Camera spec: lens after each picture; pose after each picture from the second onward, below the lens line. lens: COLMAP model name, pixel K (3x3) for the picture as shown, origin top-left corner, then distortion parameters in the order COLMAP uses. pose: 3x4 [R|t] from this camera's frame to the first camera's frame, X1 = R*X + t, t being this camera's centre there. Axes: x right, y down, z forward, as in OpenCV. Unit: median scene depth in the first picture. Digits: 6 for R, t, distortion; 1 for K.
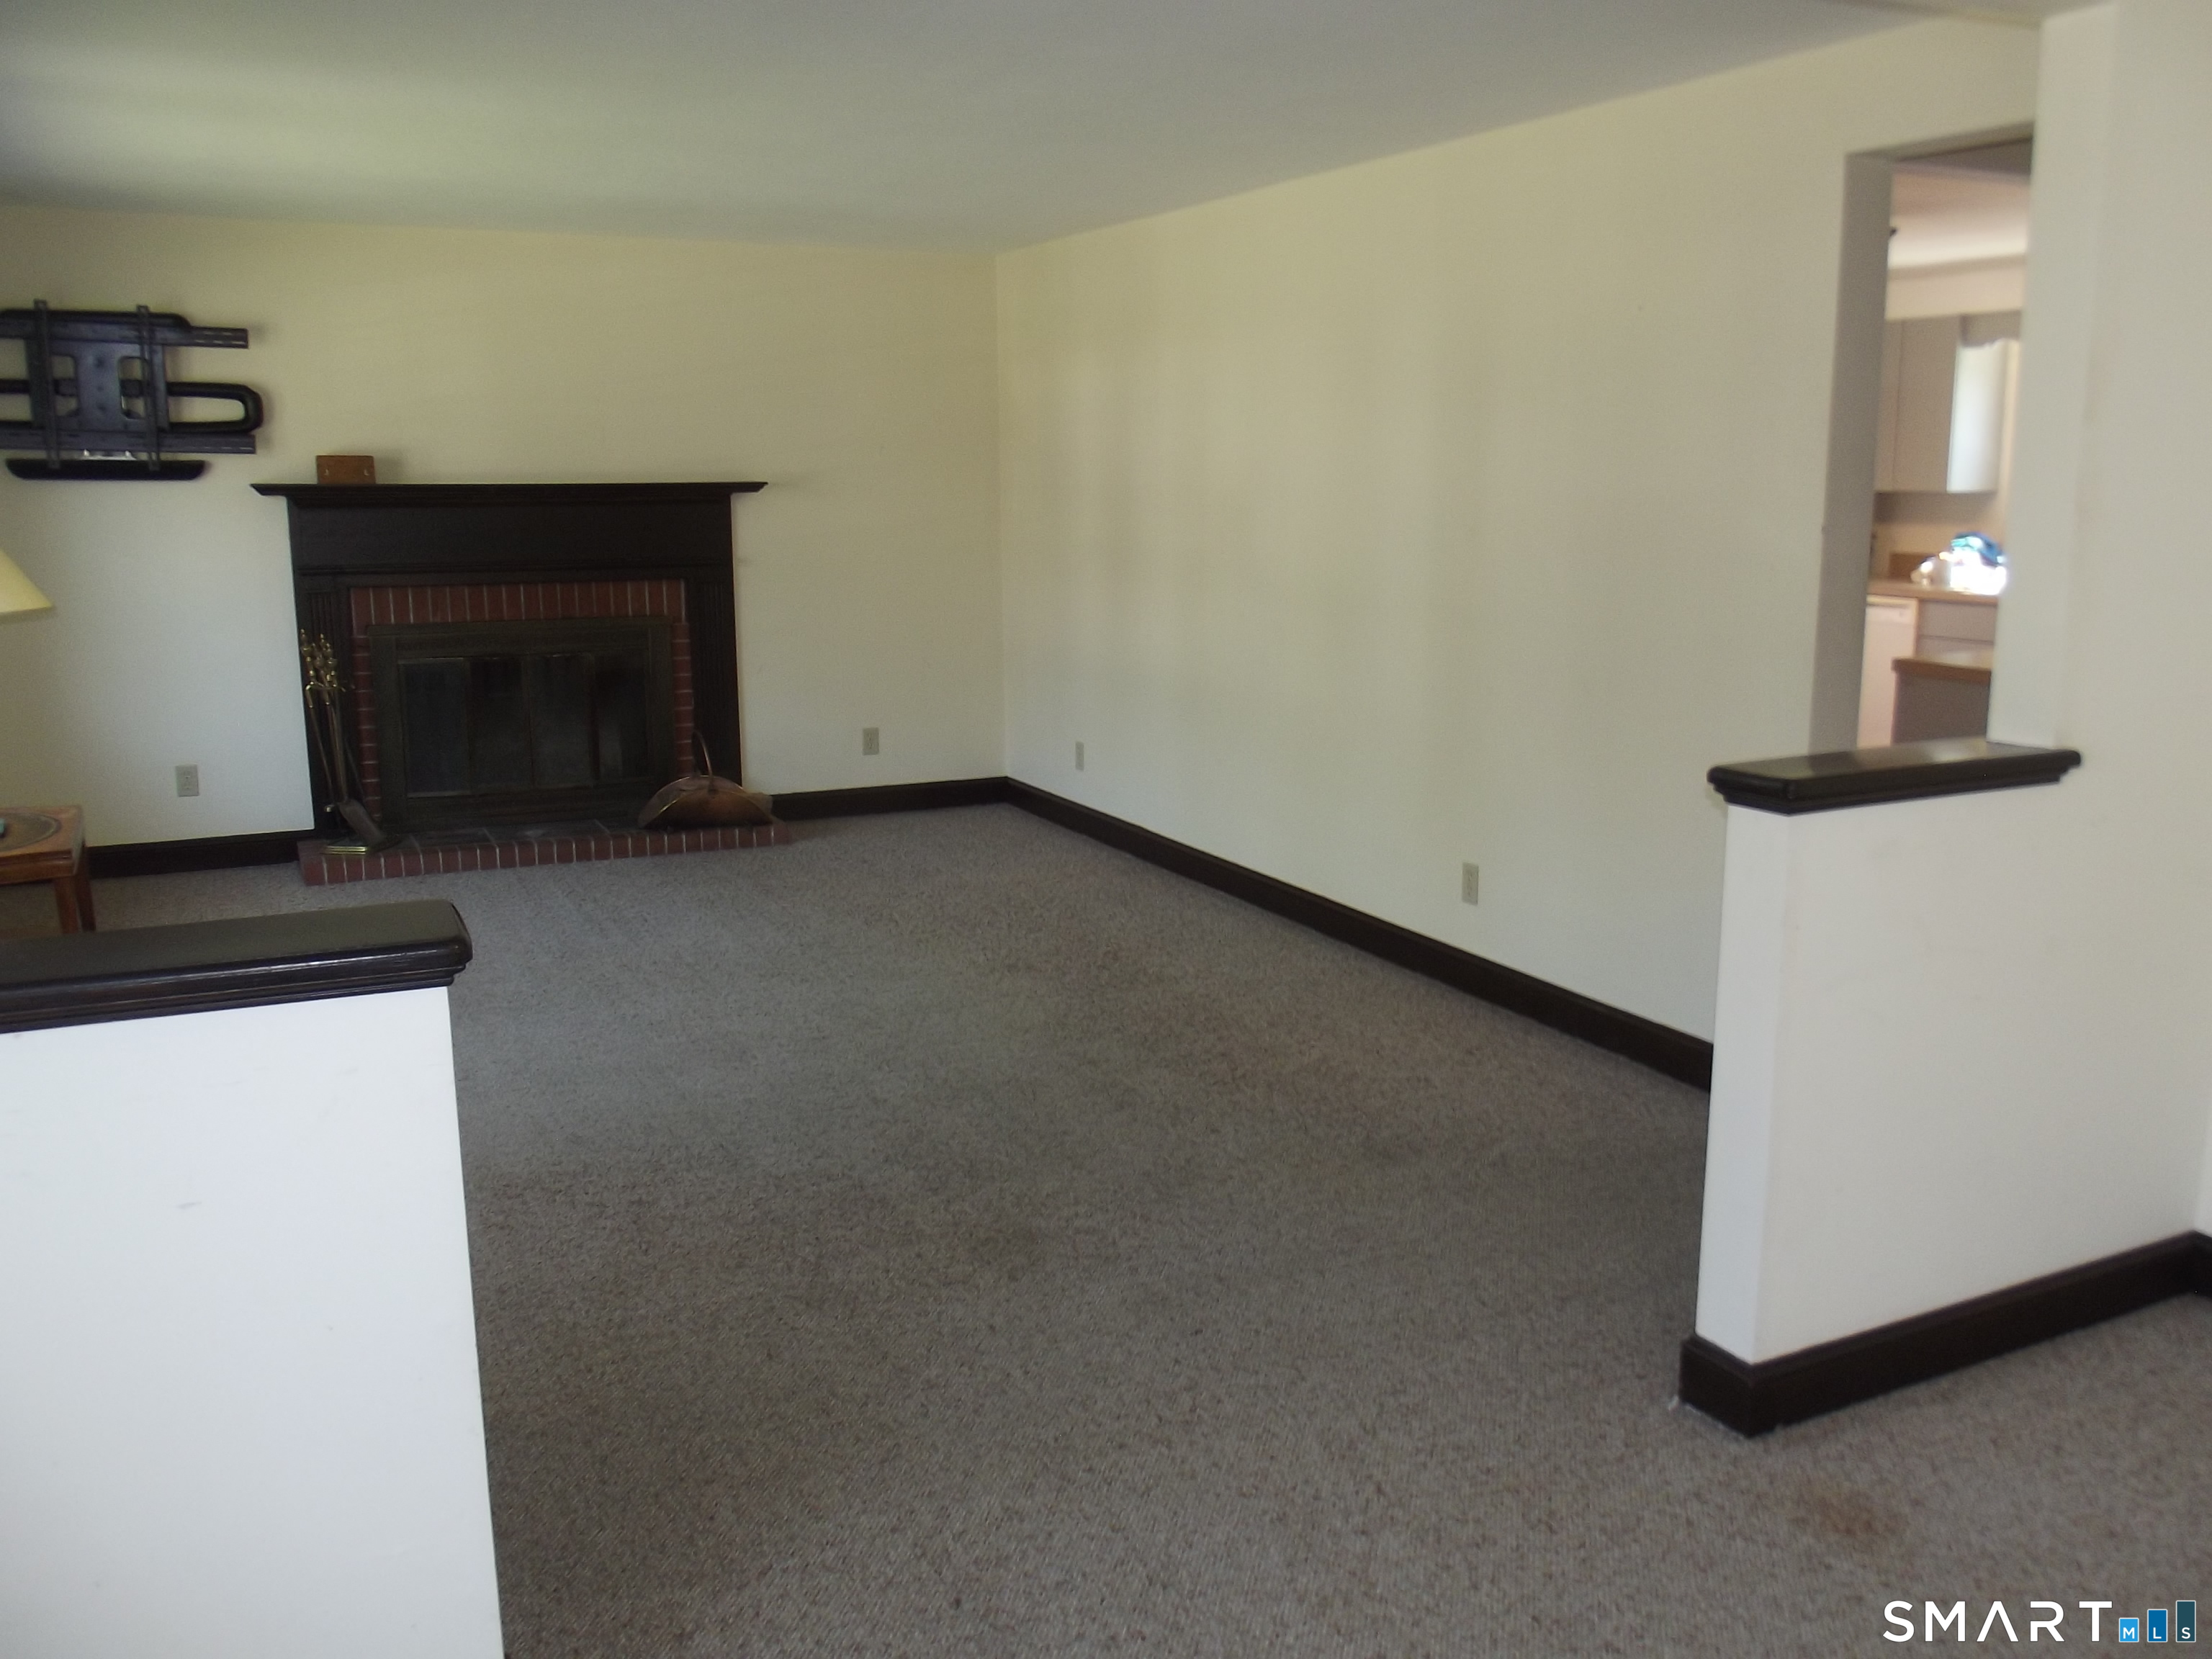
lens RADIAL K [[1895.5, 0, 1133.8], [0, 1895.5, 829.5], [0, 0, 1]] dist [-0.023183, 0.022464]
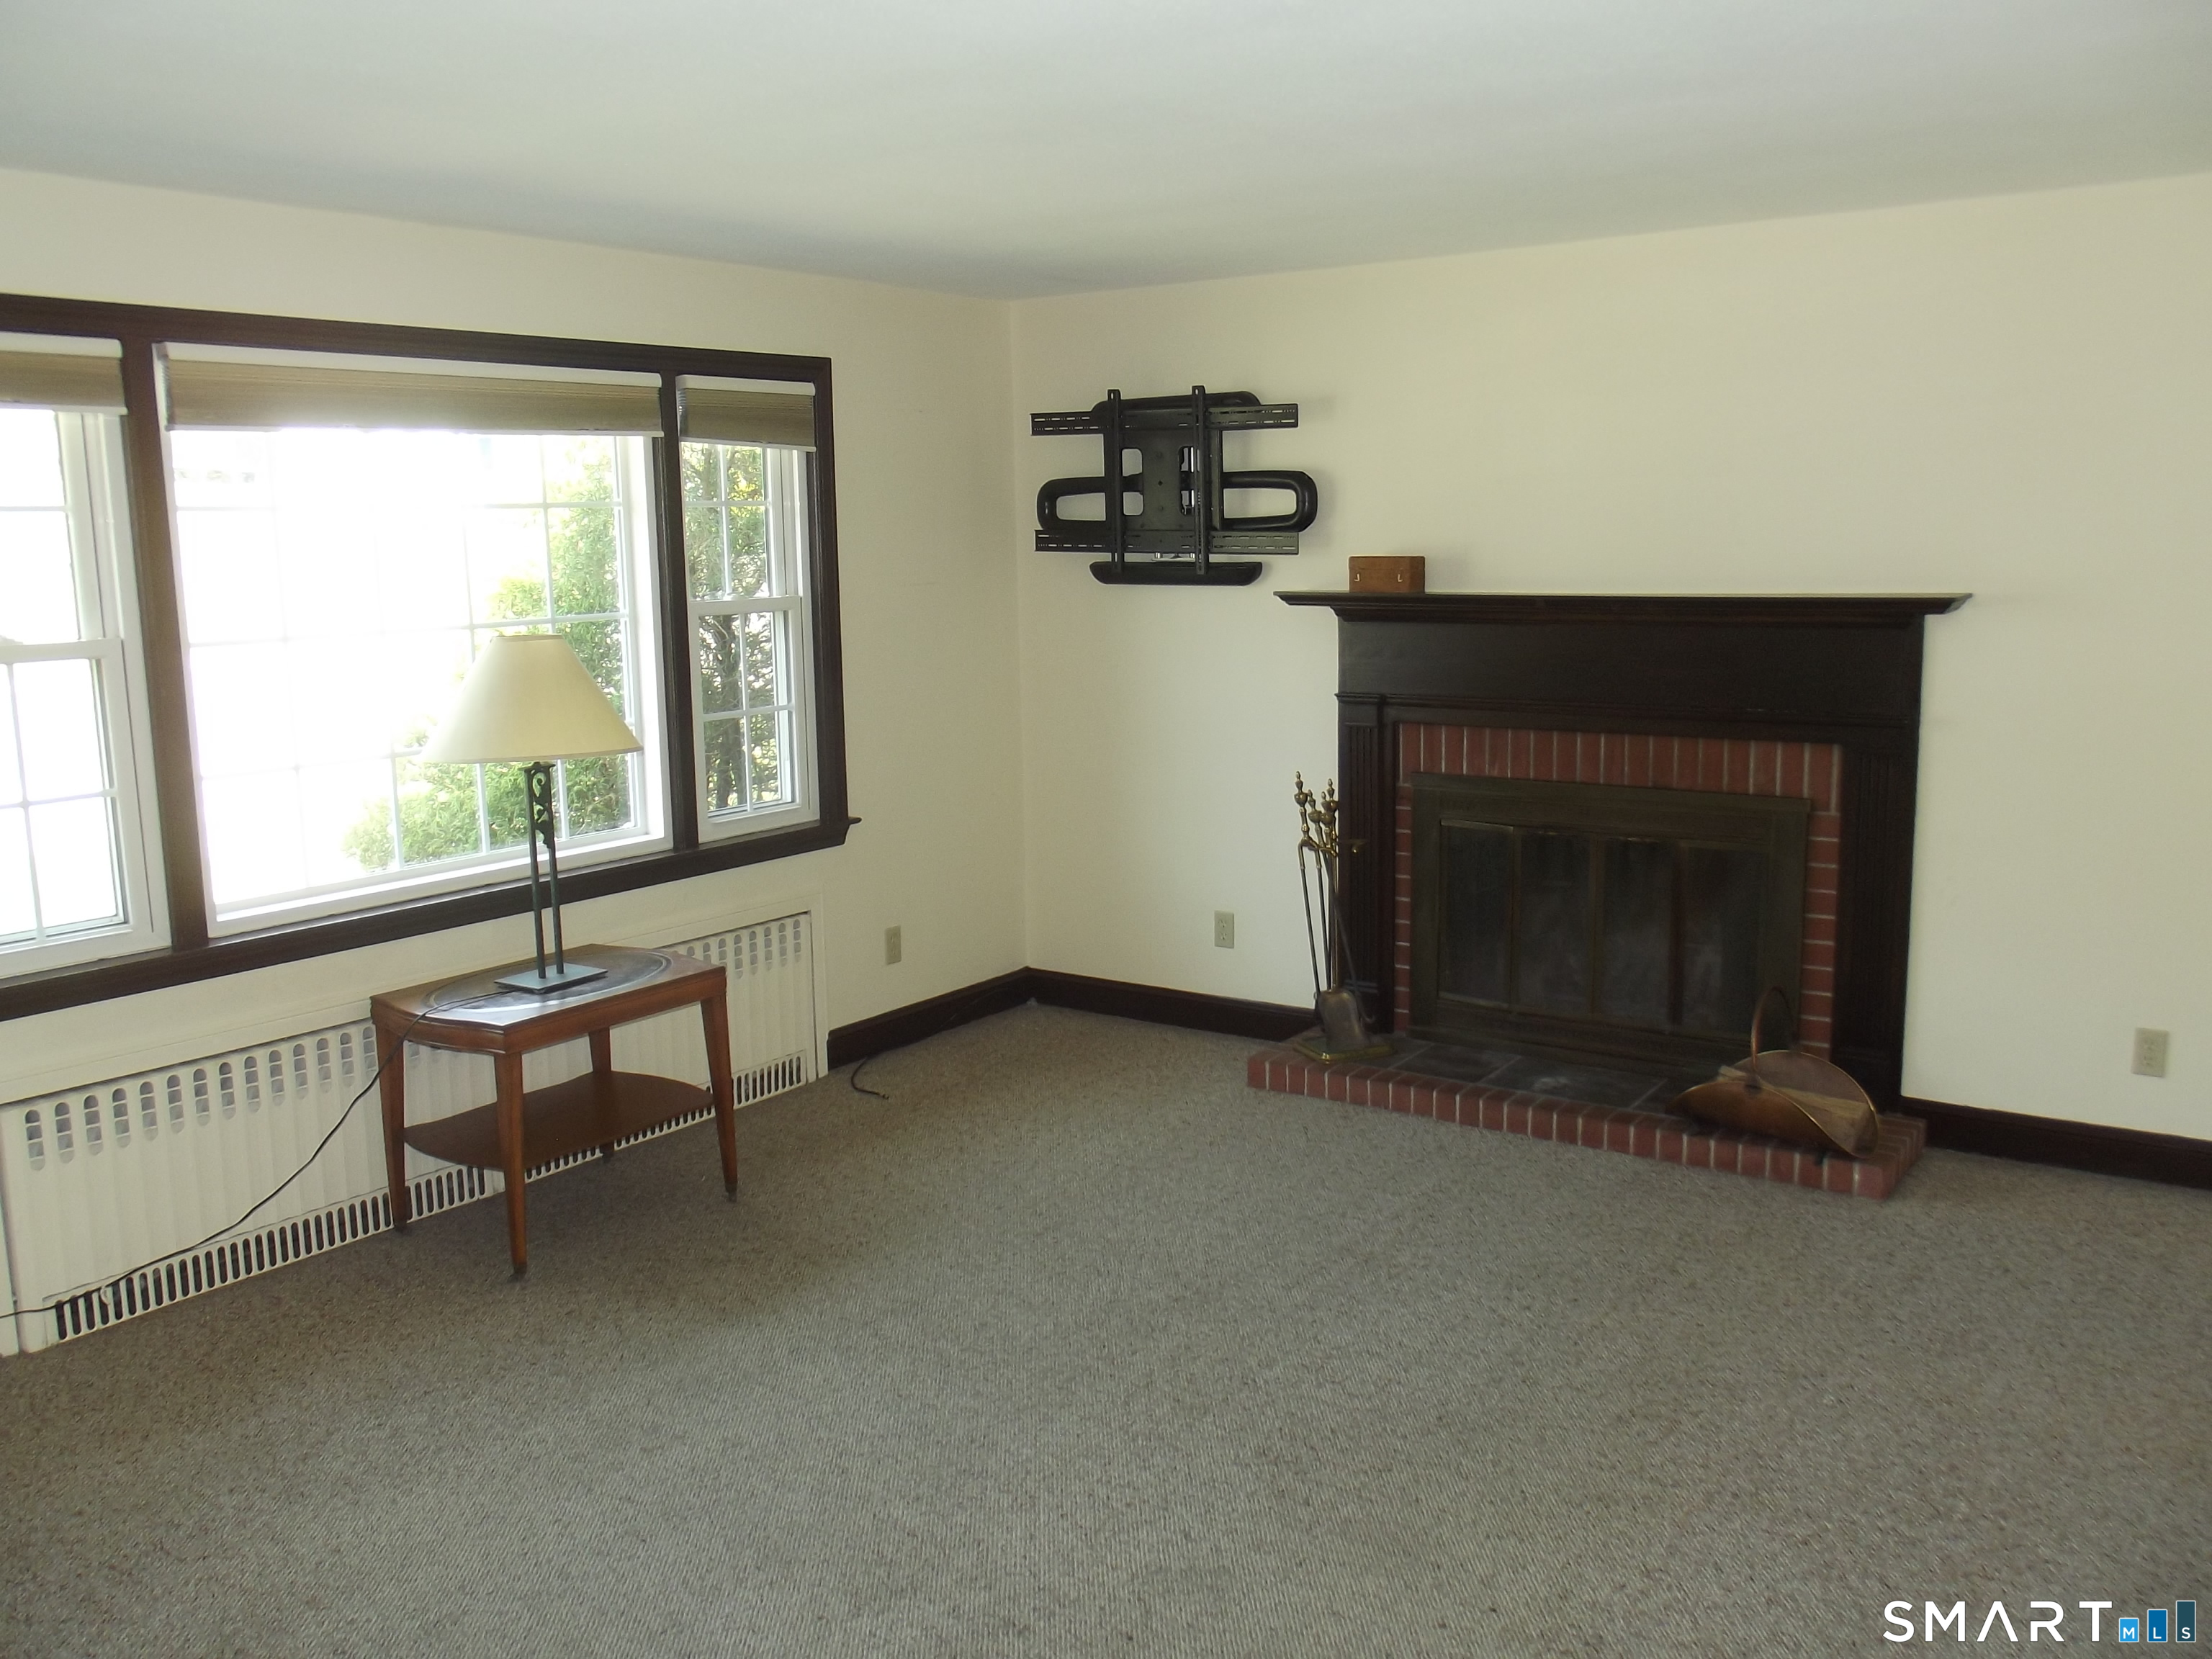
lens RADIAL K [[1886.1, 0, 1106.0], [0, 1886.1, 829.5], [0, 0, 1]] dist [-0.025120, 0.003768]
pose [[0.462084, 0.129825, -0.877282, 0.231923], [-0.147807, 0.986665, 0.068159, -0.125306], [0.874432, 0.098173, 0.475111, 0.552451]]
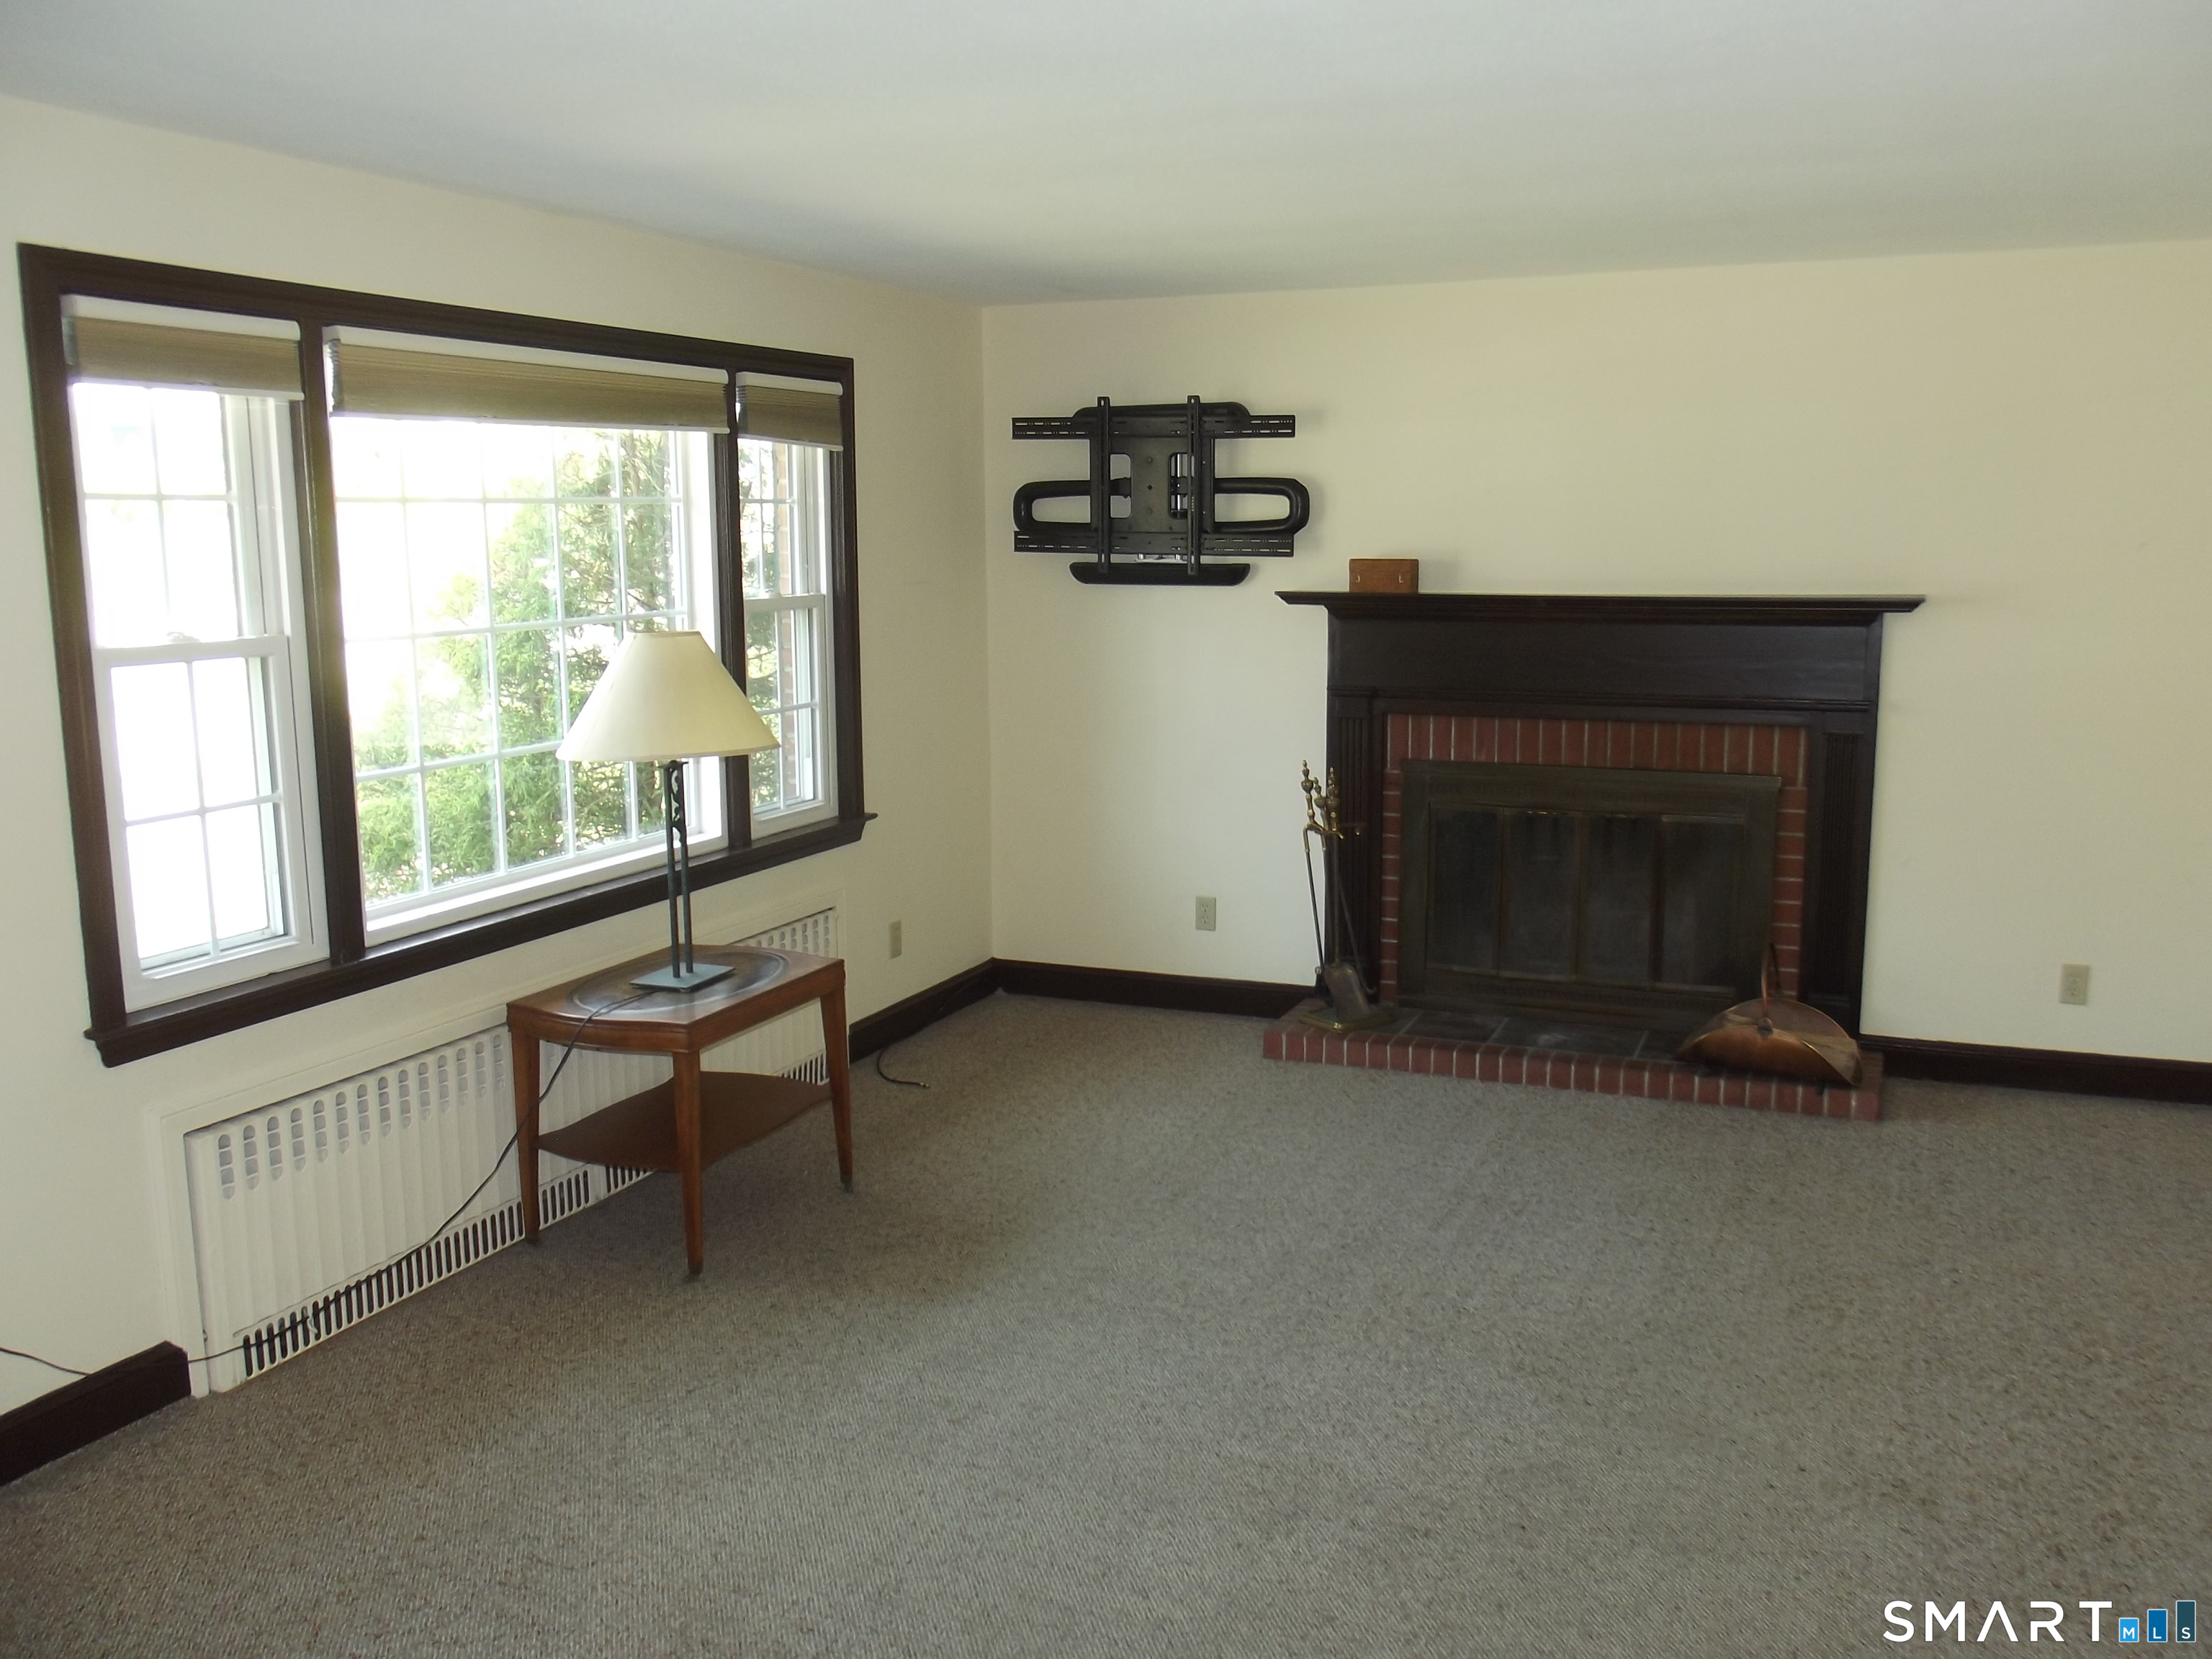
lens RADIAL K [[1895.5, 0, 1133.8], [0, 1895.5, 829.5], [0, 0, 1]] dist [-0.023183, 0.022464]
pose [[0.651380, 0.114996, -0.749987, 0.160160], [-0.135319, 0.990208, 0.034301, -0.094768], [0.746588, 0.079145, 0.660563, 0.377627]]
